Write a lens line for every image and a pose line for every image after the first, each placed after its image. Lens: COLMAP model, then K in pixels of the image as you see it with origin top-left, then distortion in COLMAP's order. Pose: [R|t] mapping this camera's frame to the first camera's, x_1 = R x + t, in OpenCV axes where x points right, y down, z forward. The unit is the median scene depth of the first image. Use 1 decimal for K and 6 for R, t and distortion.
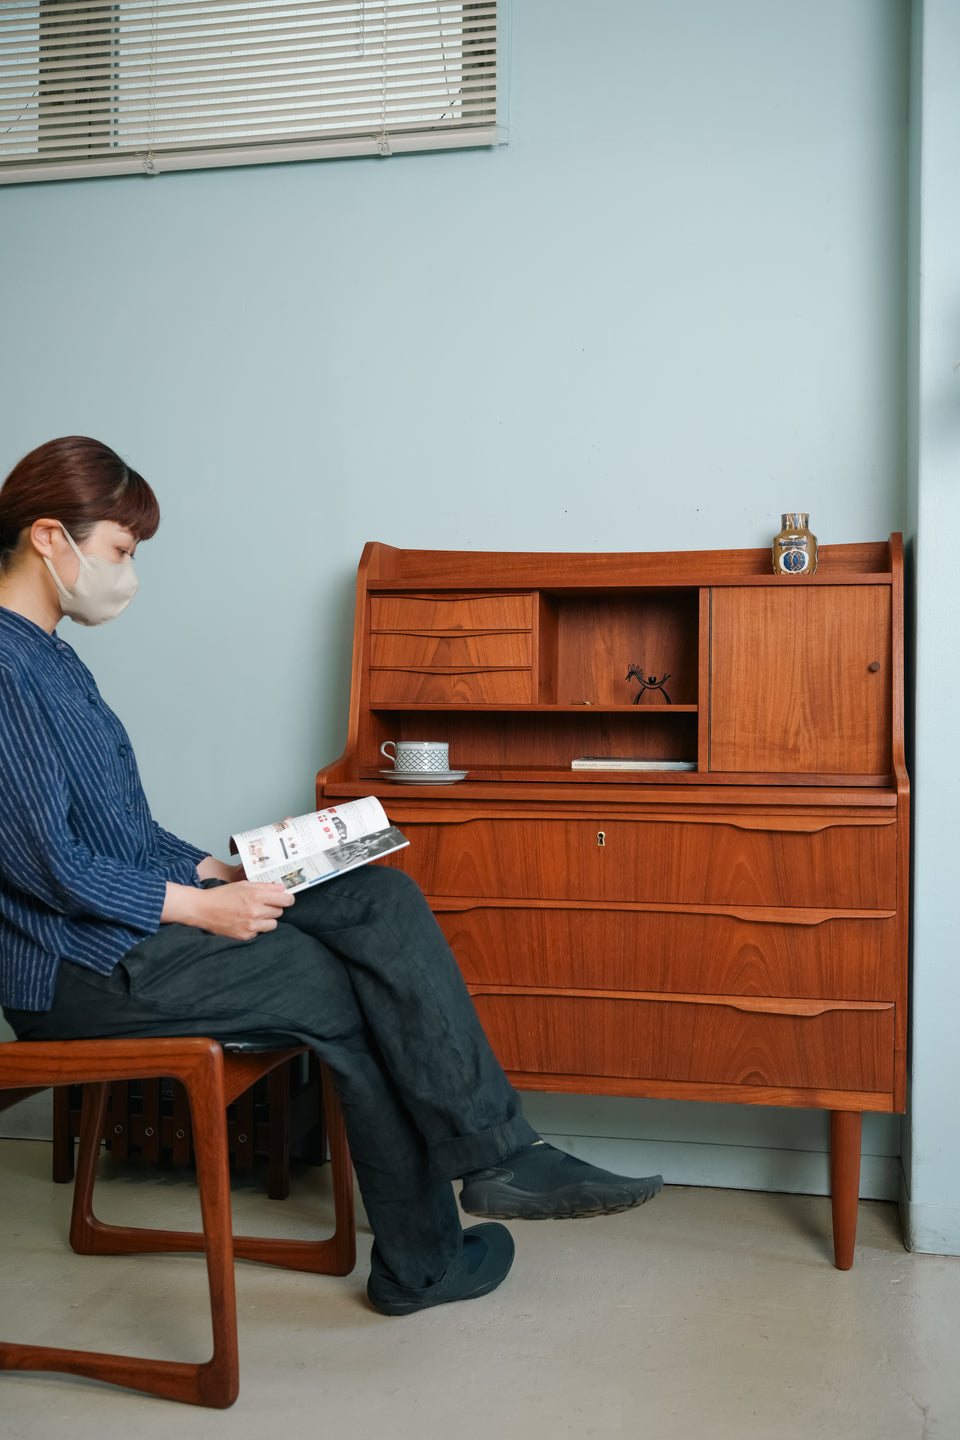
lens RADIAL K [[1609.4, 0, 473.6], [0, 1609.4, 717.3], [0, 0, 1]] dist [0.006661, 0.000000]
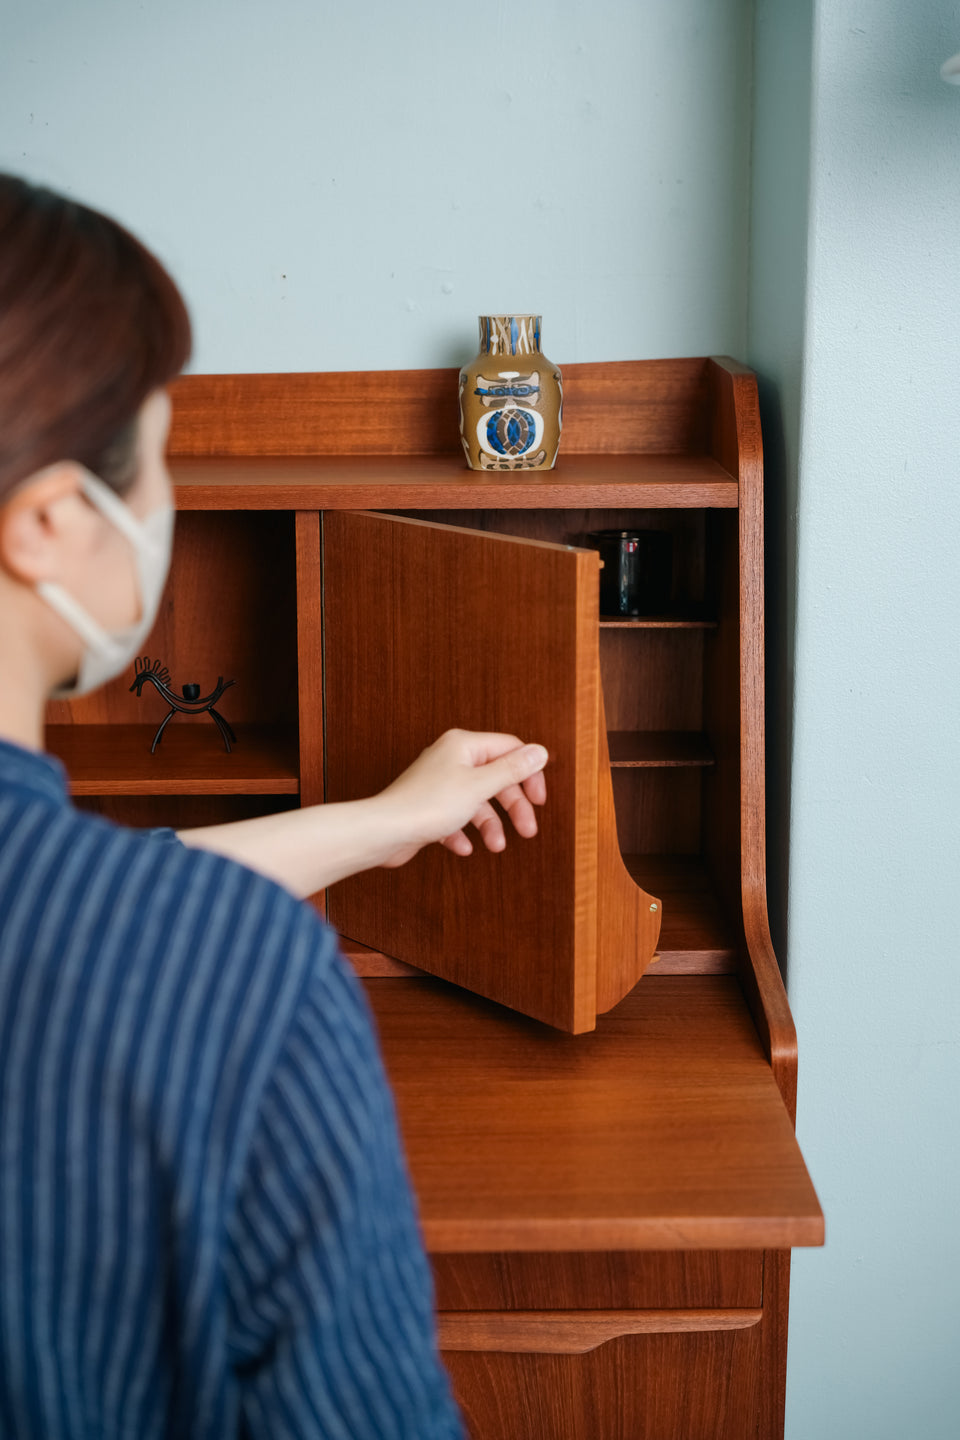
lens RADIAL K [[2416.4, 0, 483.7], [0, 2416.4, 720.3], [0, 0, 1]] dist [0.016981, 0.000000]
pose [[0.974300, -0.054201, 0.218634, 0.049159], [0.009964, 0.980039, 0.198558, -0.160248], [-0.225032, -0.191276, 0.955392, 0.391995]]
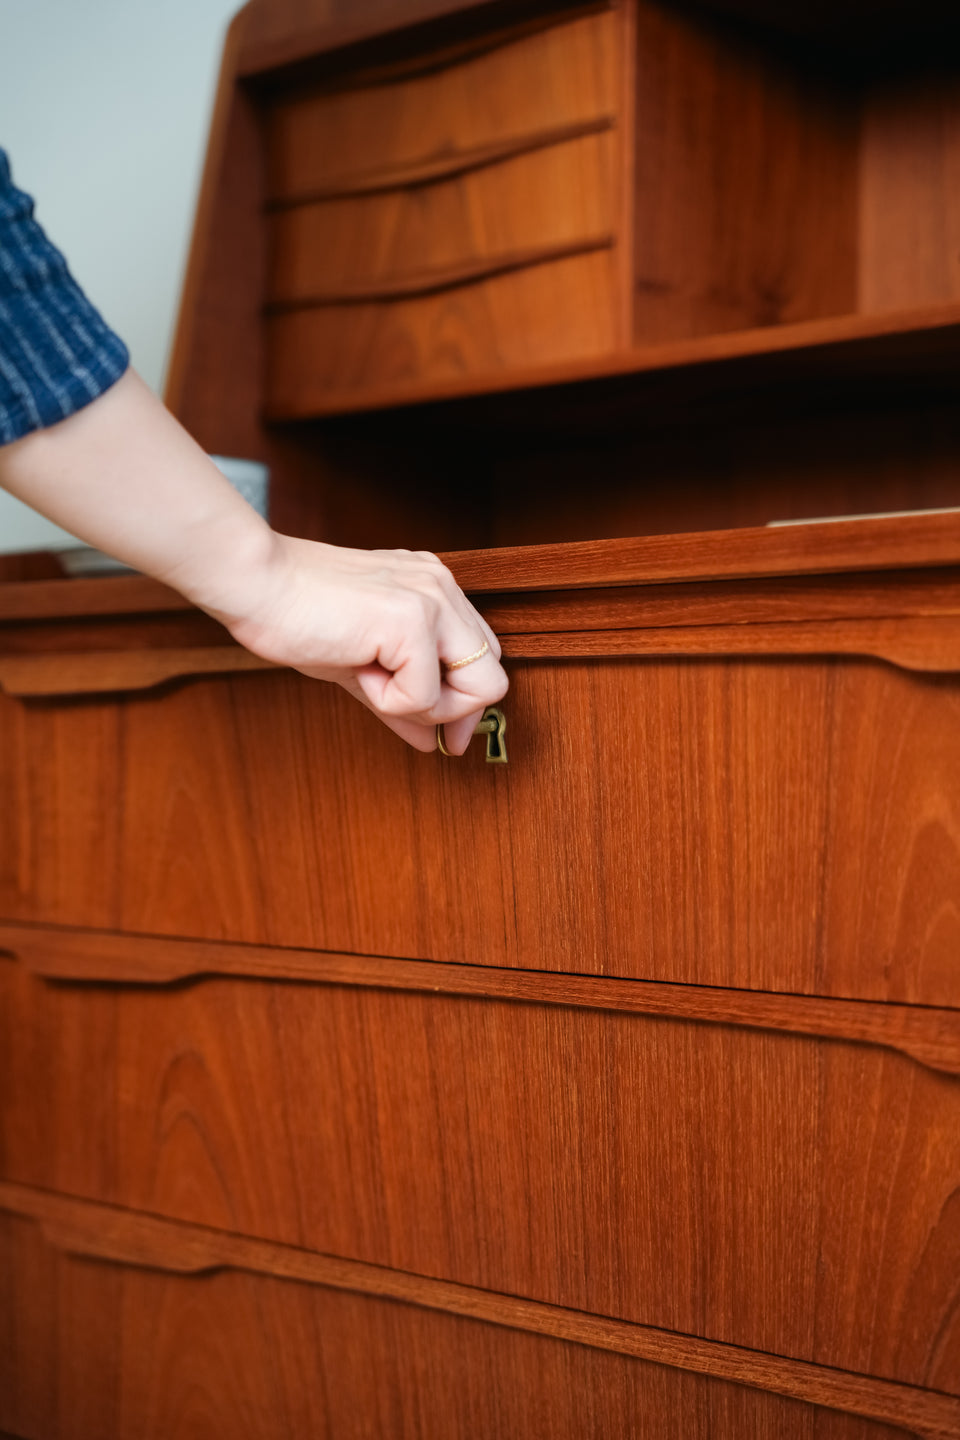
lens RADIAL K [[2416.4, 0, 475.1], [0, 2416.4, 711.0], [0, 0, 1]] dist [0.016981, 0.000000]
pose [[0.843125, -0.010973, -0.537606, 0.286583], [-0.006181, 0.999528, -0.030094, 0.081566], [0.537682, 0.028696, 0.842659, 0.640977]]
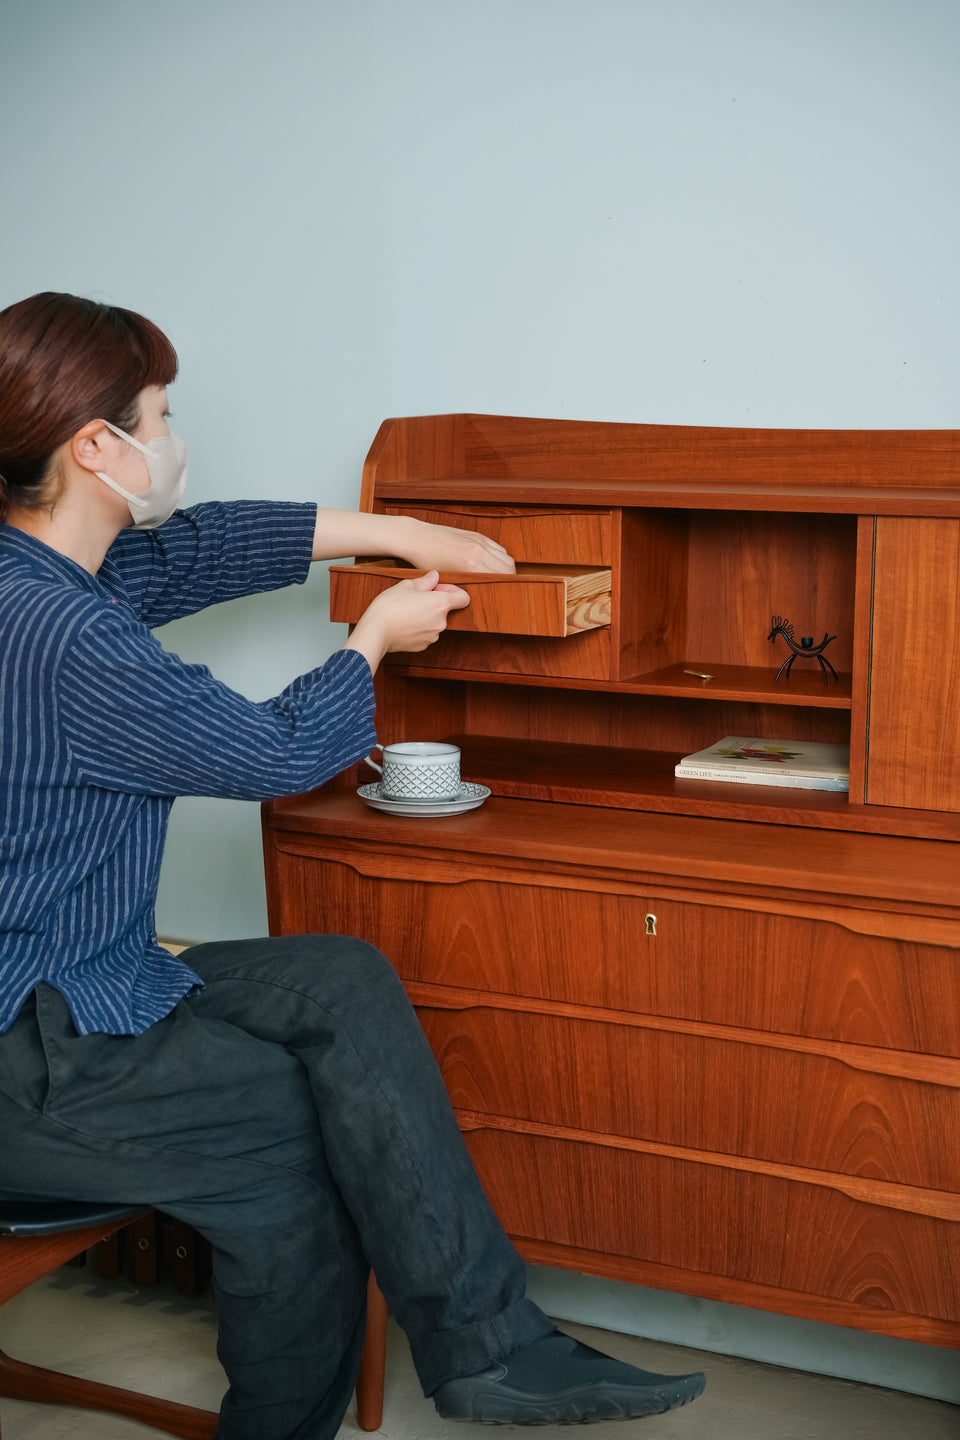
lens RADIAL K [[2259.5, 0, 474.7], [0, 2259.5, 734.4], [0, 0, 1]] dist [0.016878, 0.000000]
pose [[0.968125, 0.038706, -0.247457, 0.228732], [0.000428, 0.987730, 0.156173, -0.141094], [0.250466, -0.151302, 0.956229, 0.111292]]
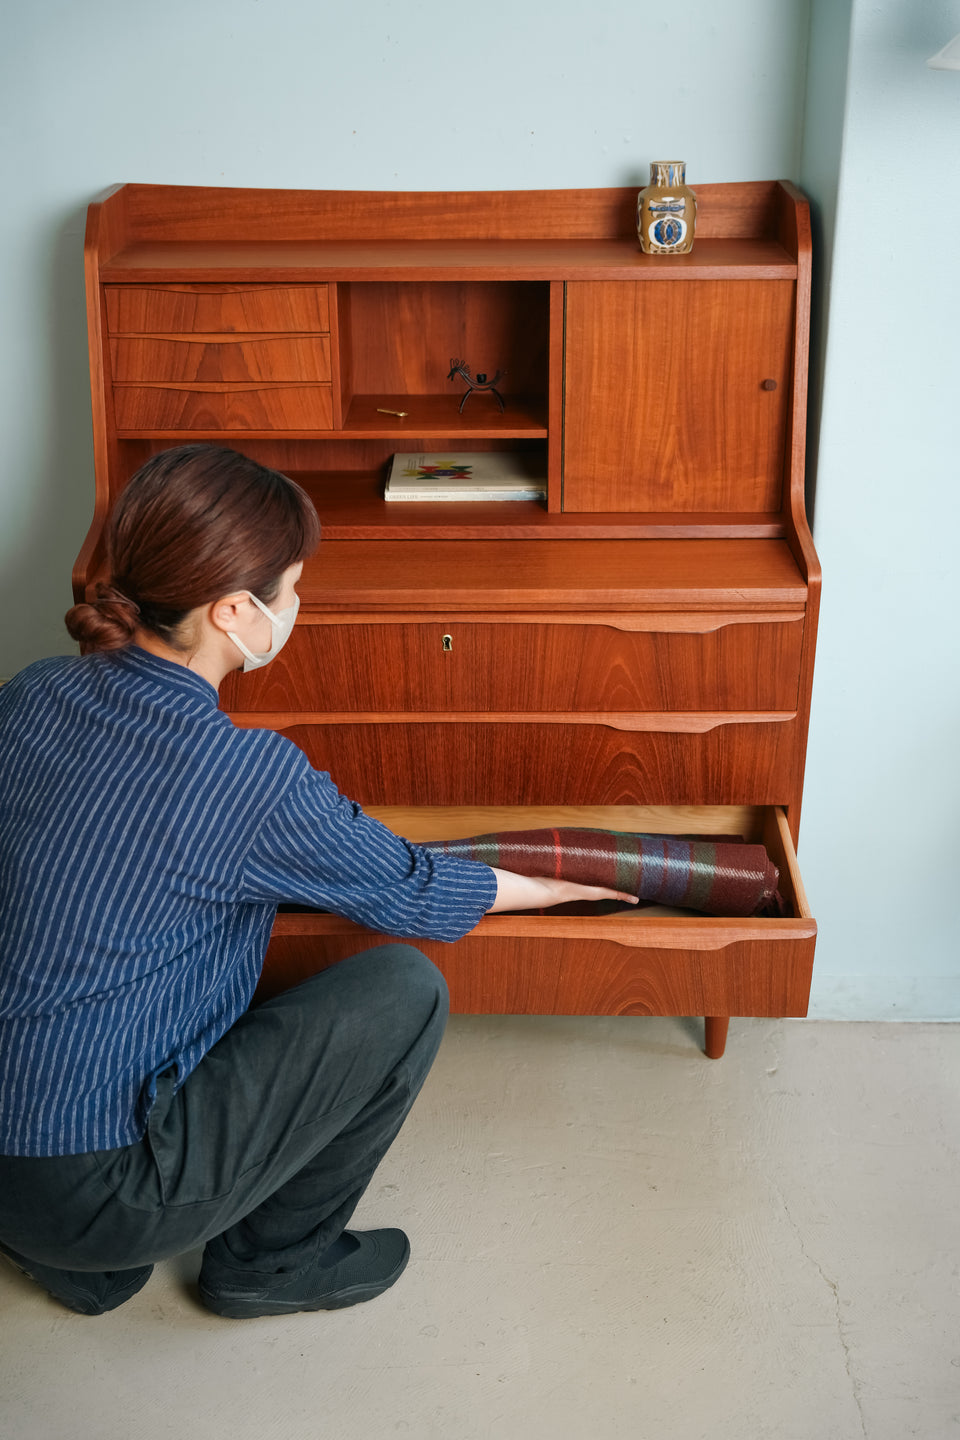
lens RADIAL K [[1843.3, 0, 480.6], [0, 1843.3, 721.0], [0, 0, 1]] dist [0.010449, 0.000000]
pose [[0.979215, -0.091222, 0.181151, -0.073436], [0.012686, 0.918945, 0.394181, -0.246201], [-0.202426, -0.383690, 0.901003, 0.145680]]
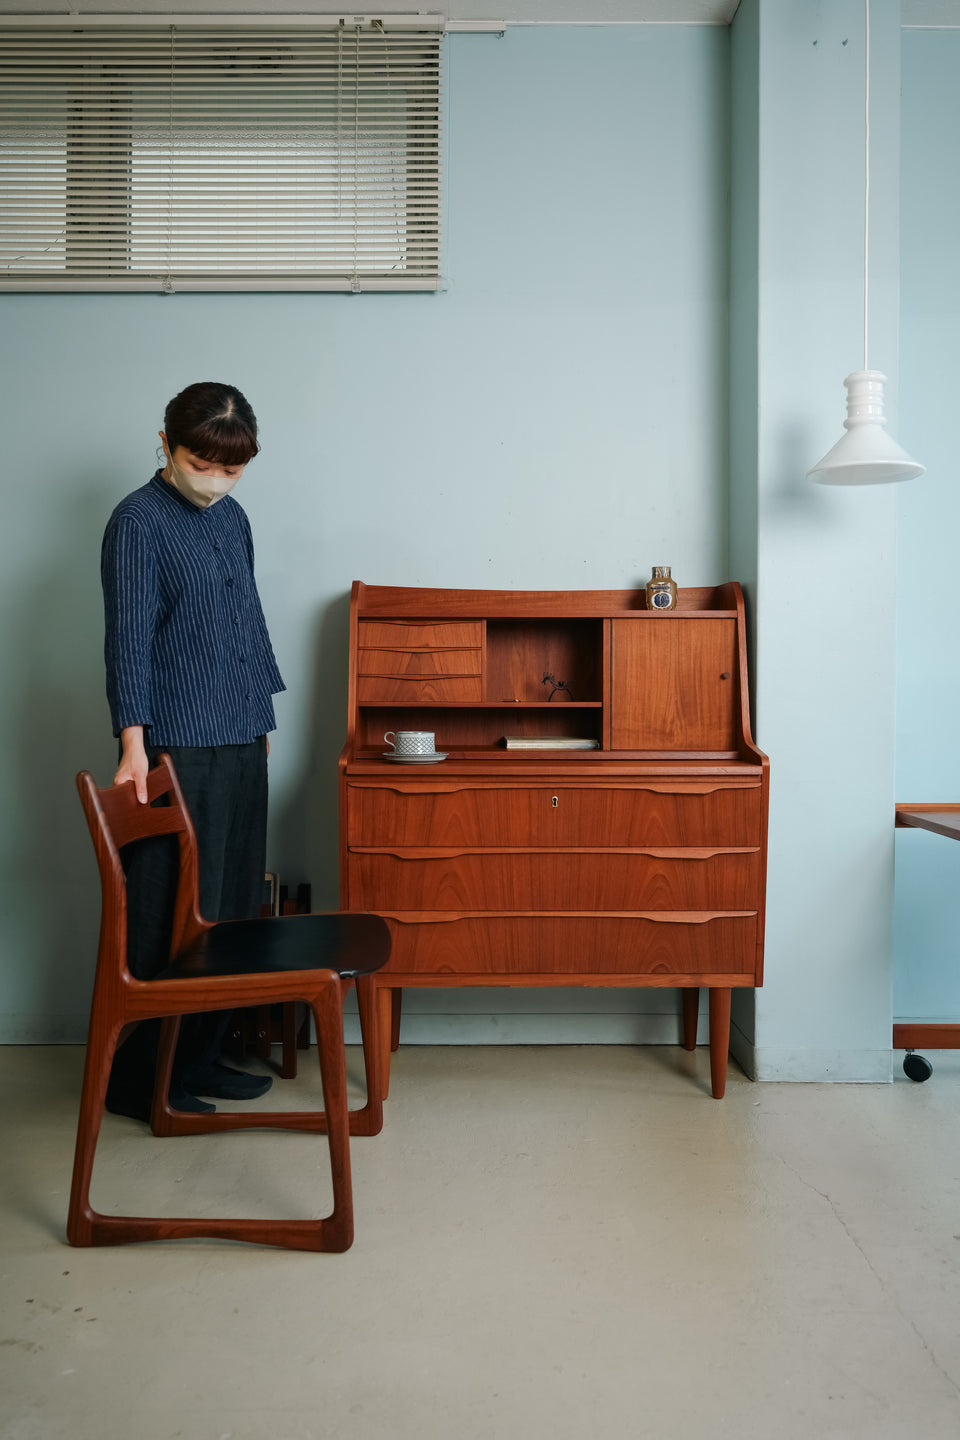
lens RADIAL K [[1155.6, 0, 487.3], [0, 1155.6, 678.4], [0, 0, 1]] dist [-0.013658, 0.016657]
pose [[0.973244, -0.001847, 0.229769, -0.199628], [0.003732, 0.999963, -0.007768, -0.022202], [-0.229746, 0.008417, 0.973214, 0.046914]]
